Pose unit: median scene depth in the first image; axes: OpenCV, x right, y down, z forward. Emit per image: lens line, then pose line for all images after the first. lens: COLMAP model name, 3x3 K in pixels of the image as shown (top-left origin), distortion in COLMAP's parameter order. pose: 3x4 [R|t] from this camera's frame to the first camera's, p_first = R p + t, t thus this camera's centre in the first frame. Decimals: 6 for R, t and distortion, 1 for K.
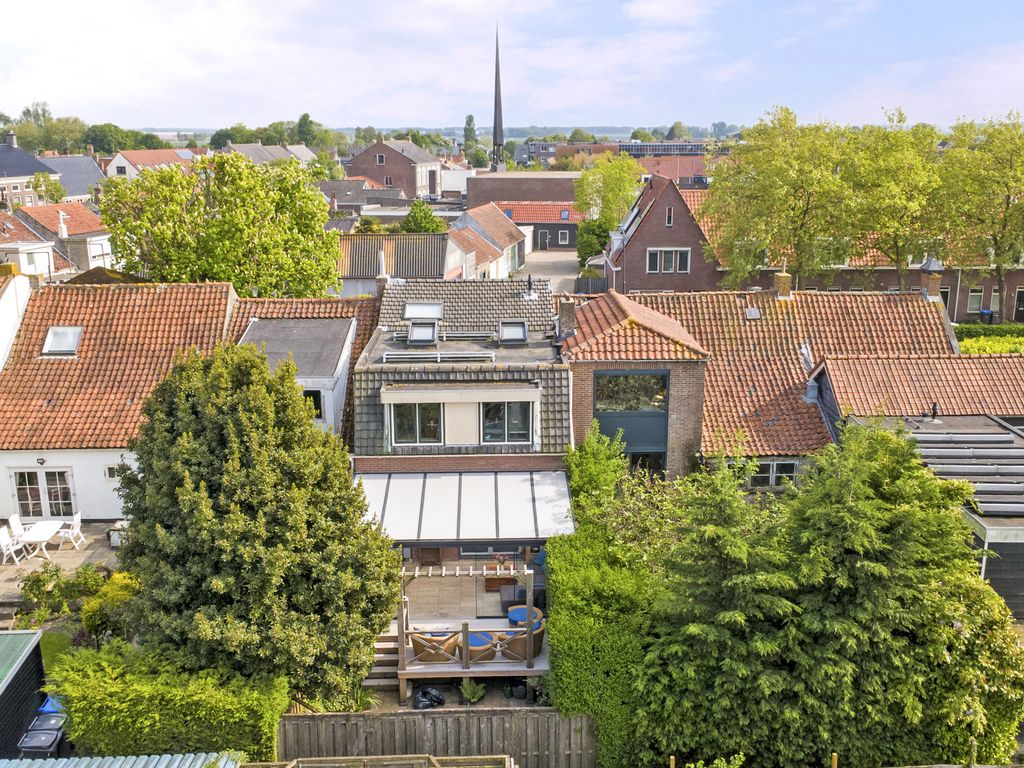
lens RADIAL K [[789.9, 0, 512.0], [0, 789.9, 384.0], [0, 0, 1]] dist [-0.001750, 0.009047]
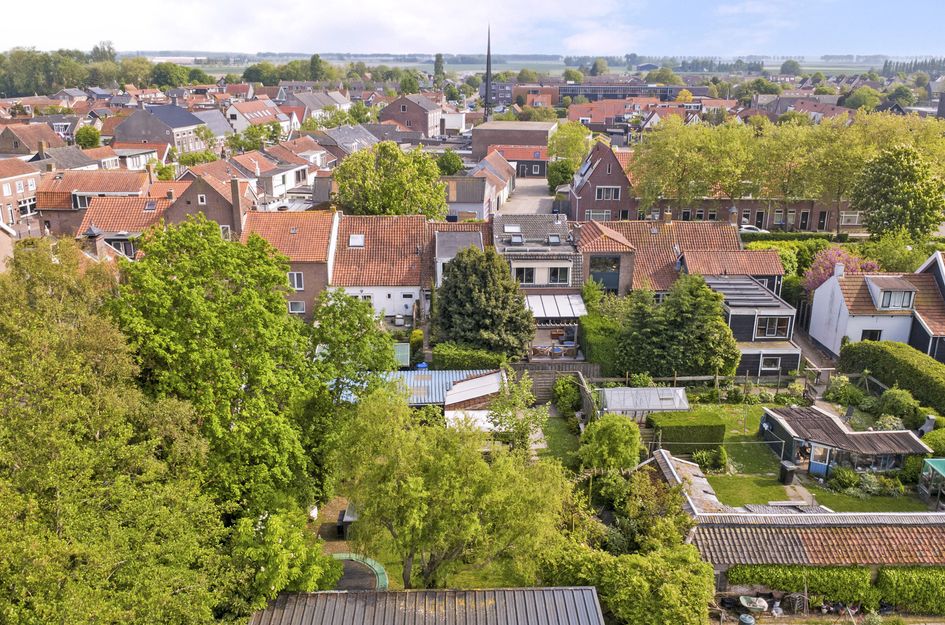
lens RADIAL K [[649.4, 0, 467.4], [0, 649.4, 289.0], [0, 0, 1]] dist [0.006762, -0.001800]
pose [[0.999847, 0.006530, 0.016241, -0.317358], [-0.007151, 0.999234, 0.038469, 0.012641], [-0.015978, -0.038580, 0.999128, -1.048401]]
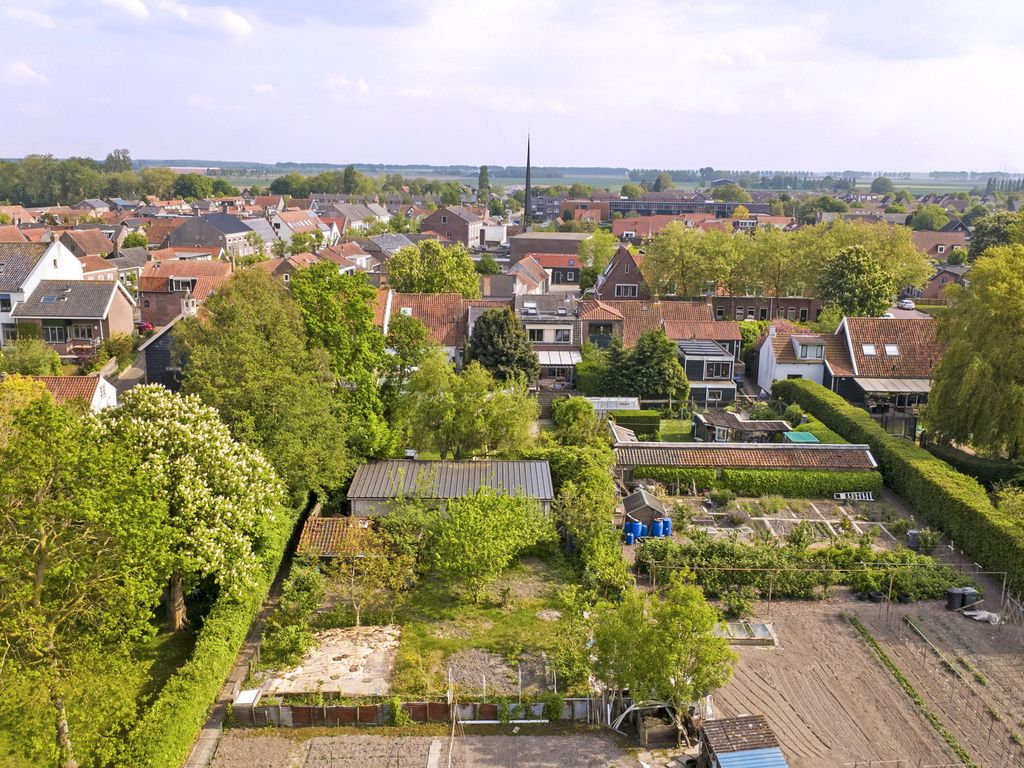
lens RADIAL K [[789.9, 0, 512.0], [0, 789.9, 384.0], [0, 0, 1]] dist [-0.001750, 0.009047]
pose [[0.999781, 0.019113, 0.008506, -0.229272], [-0.018765, 0.999052, -0.039273, 0.363333], [-0.009248, 0.039105, 0.999192, -2.187680]]
